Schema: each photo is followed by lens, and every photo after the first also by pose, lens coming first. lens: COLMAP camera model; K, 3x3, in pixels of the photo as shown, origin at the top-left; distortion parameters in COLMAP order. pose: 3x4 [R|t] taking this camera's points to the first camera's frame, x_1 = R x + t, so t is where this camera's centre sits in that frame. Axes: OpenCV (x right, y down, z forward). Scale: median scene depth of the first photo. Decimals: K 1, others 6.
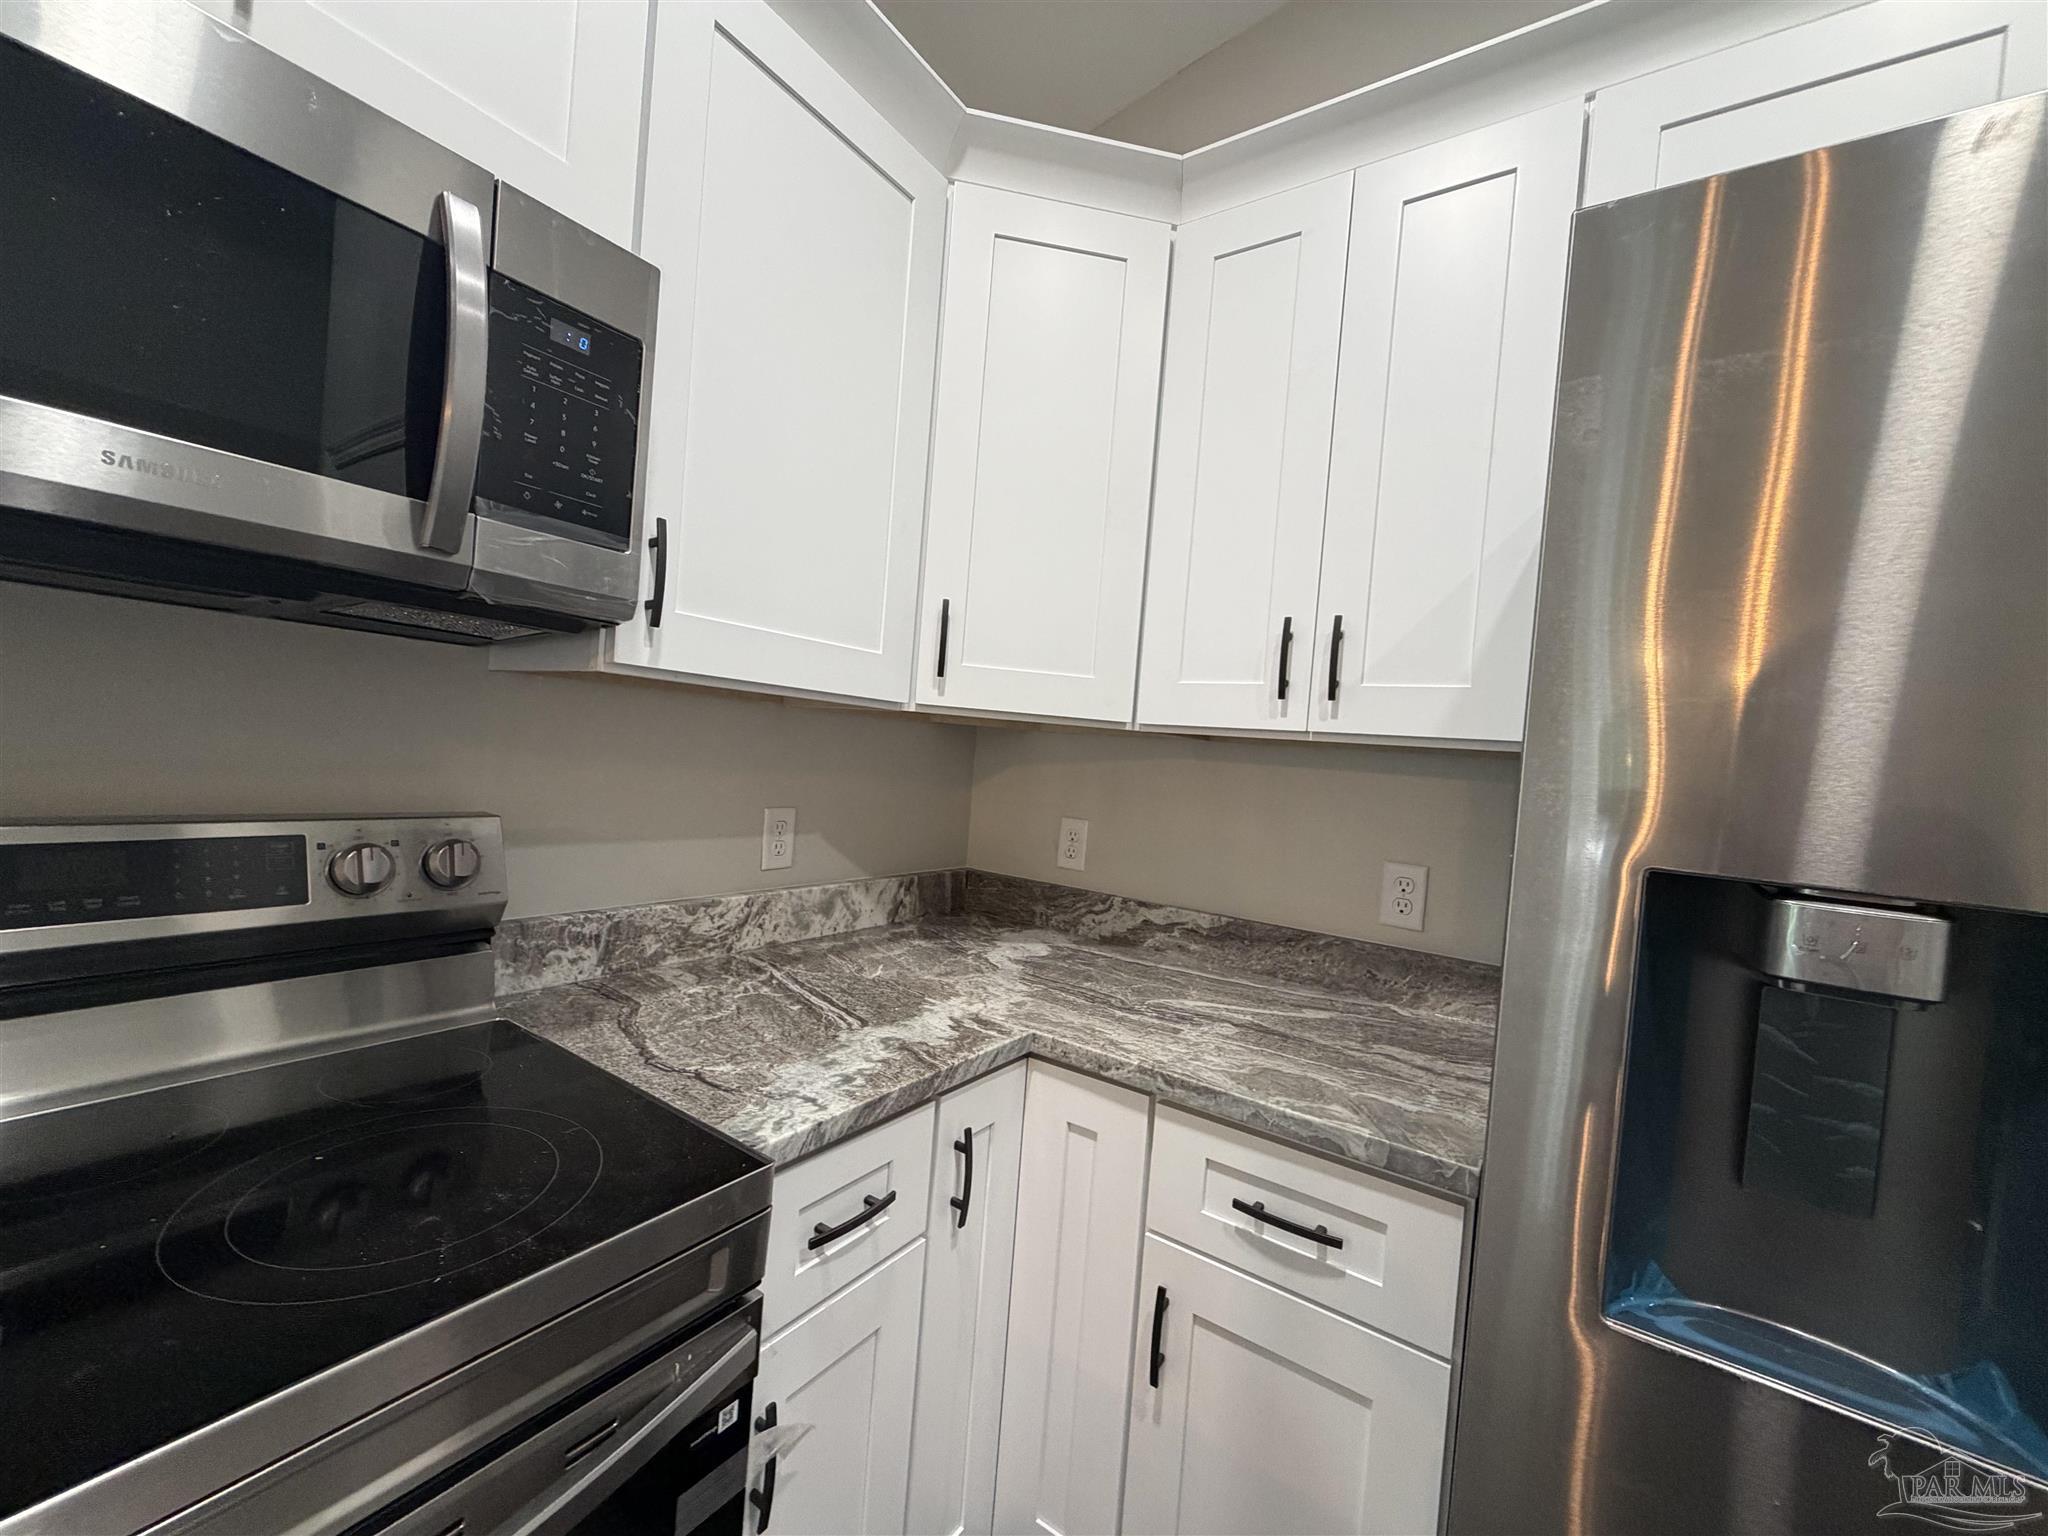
lens RADIAL K [[818.2, 0, 1017.2], [0, 818.2, 768.1], [0, 0, 1]] dist [0.001827, 0.000483]
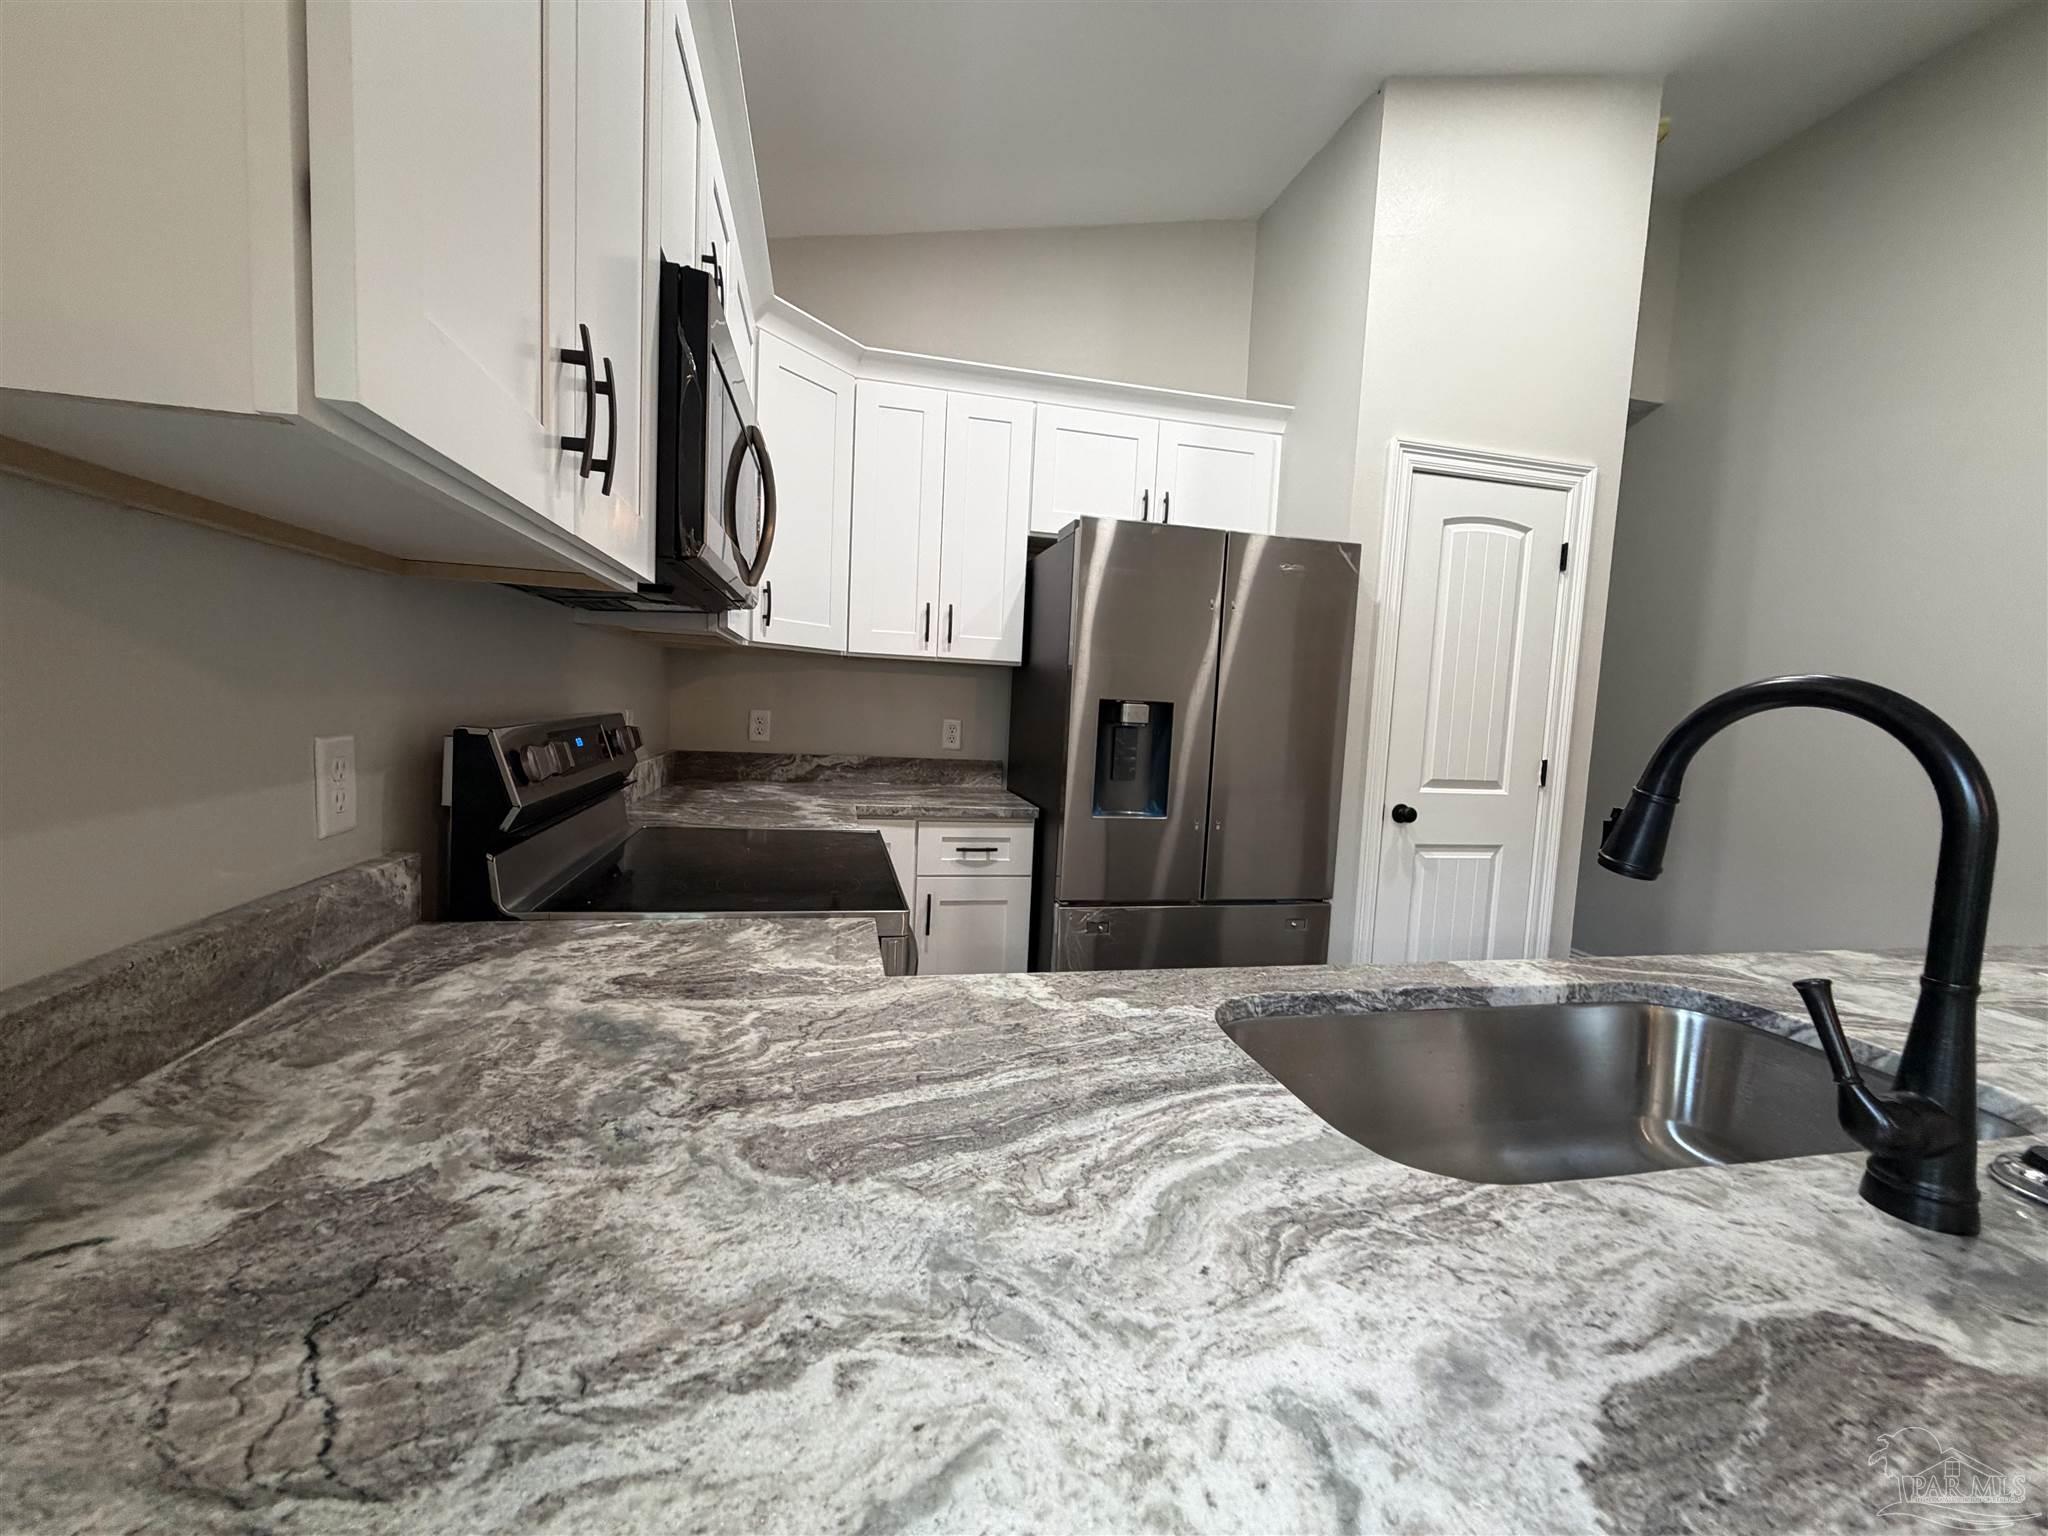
lens RADIAL K [[818.2, 0, 1018.5], [0, 818.2, 773.6], [0, 0, 1]] dist [0.001827, 0.000483]
pose [[0.678651, -0.110389, 0.726118, -1.192099], [0.019071, 0.990956, 0.132826, -0.024325], [-0.734213, -0.076295, 0.674619, -0.692066]]
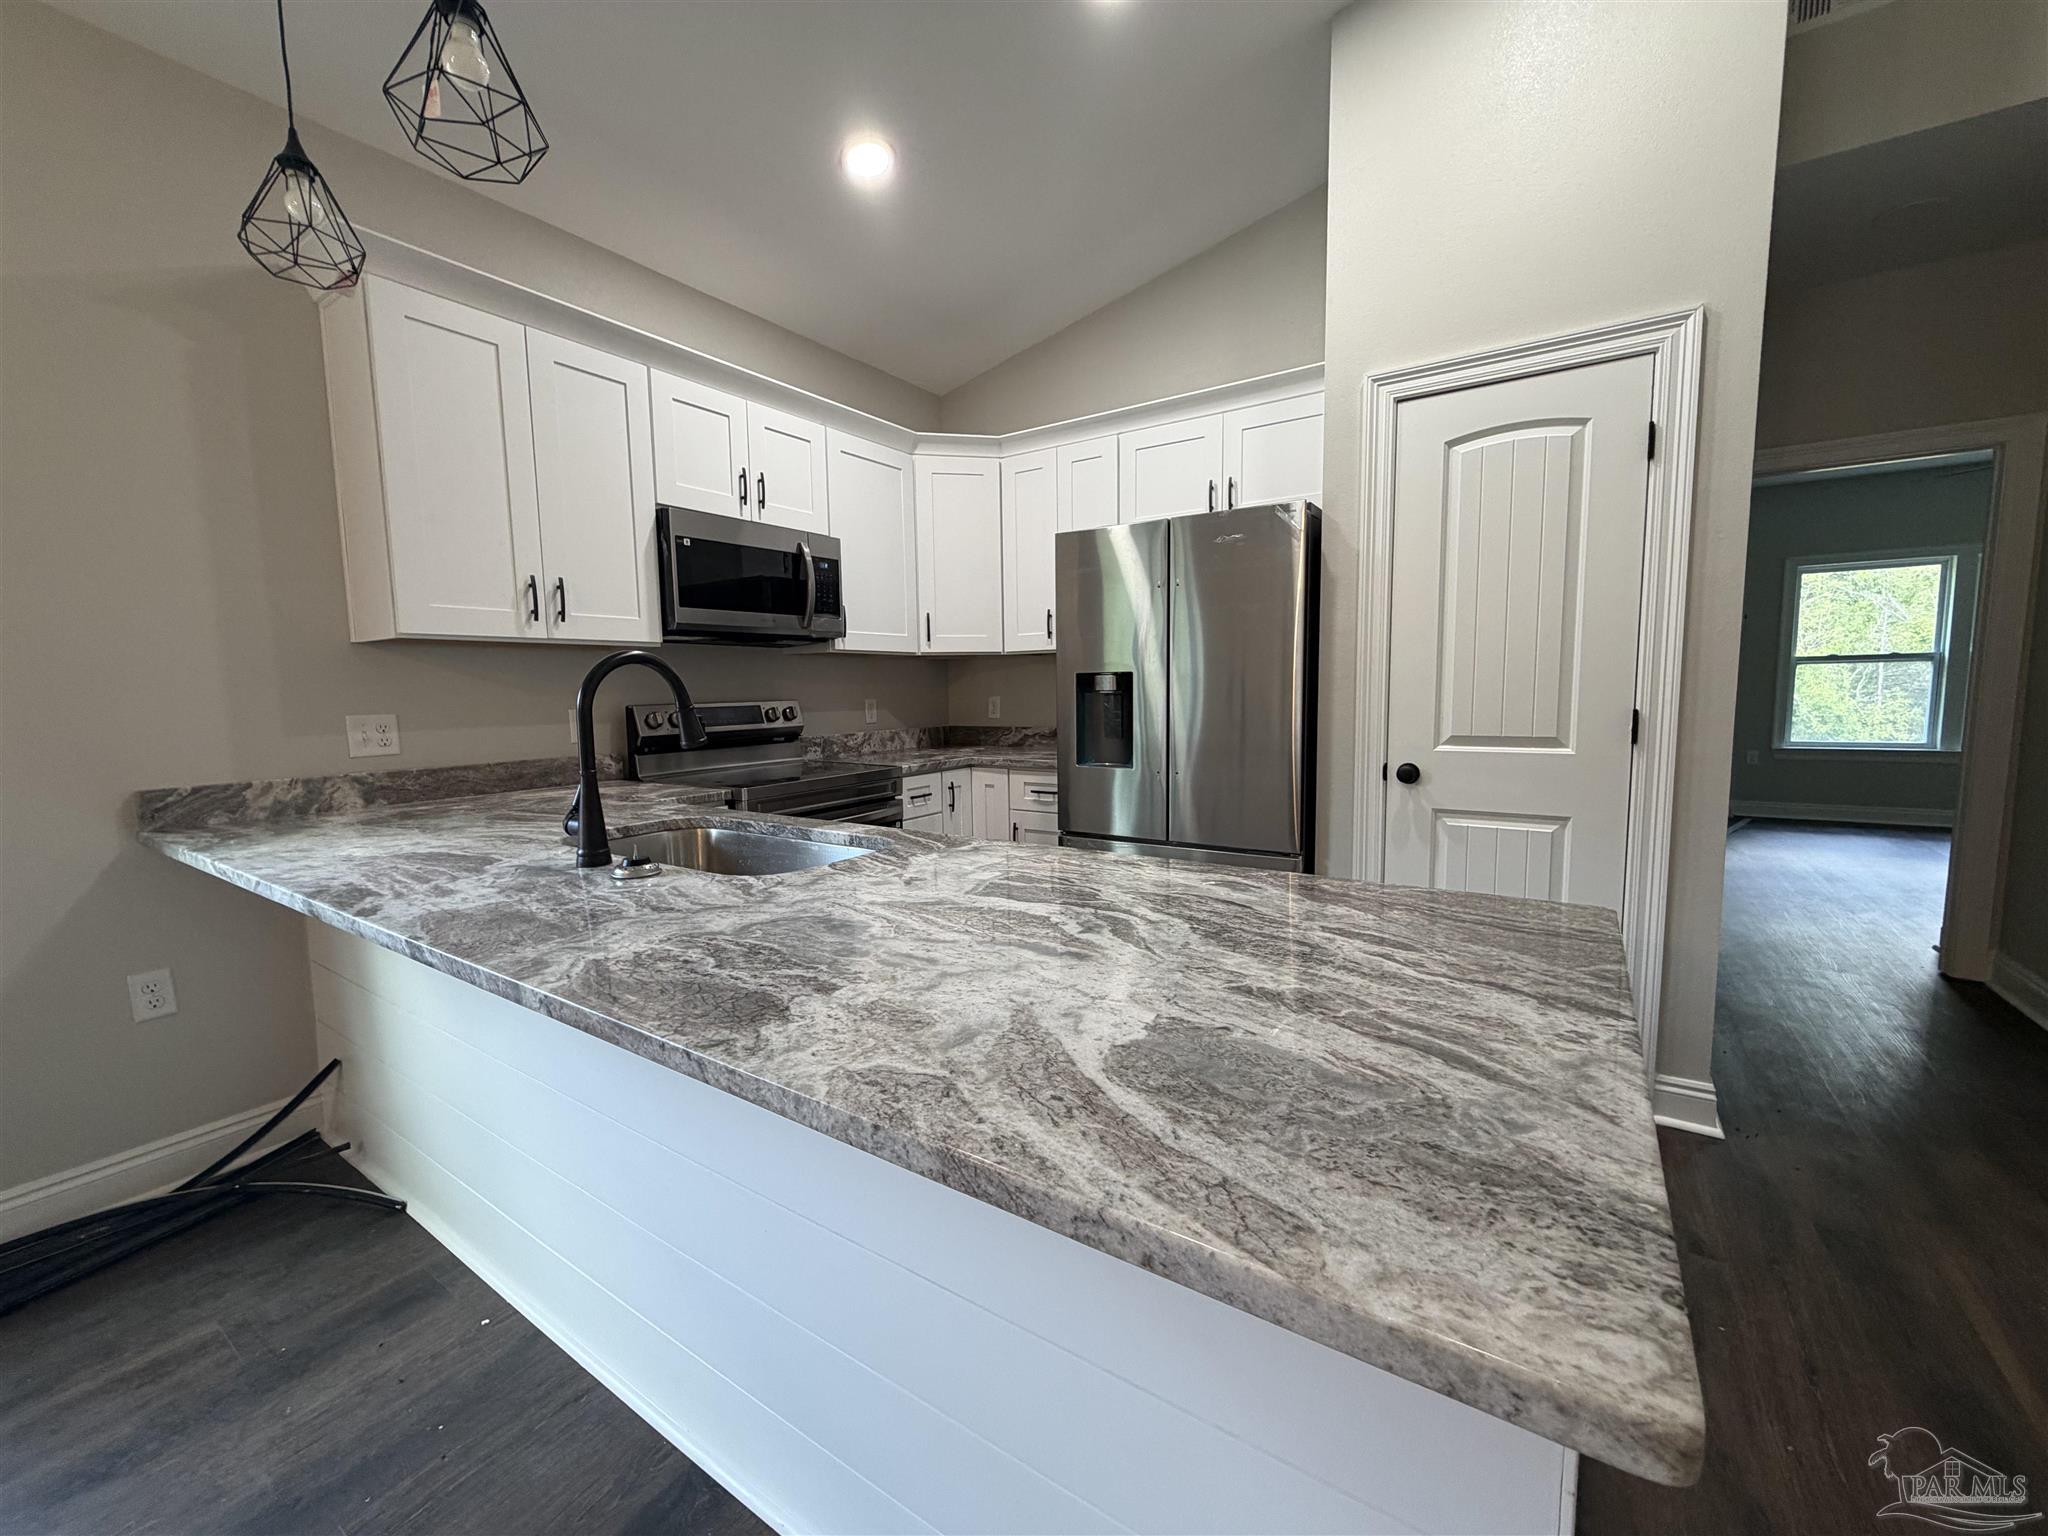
lens RADIAL K [[818.2, 0, 1015.7], [0, 818.2, 770.4], [0, 0, 1]] dist [0.001827, 0.000483]
pose [[0.995495, -0.094792, -0.002149, 0.183993], [0.094645, 0.992084, 0.082535, 0.133927], [-0.005692, -0.082367, 0.996586, -2.023296]]
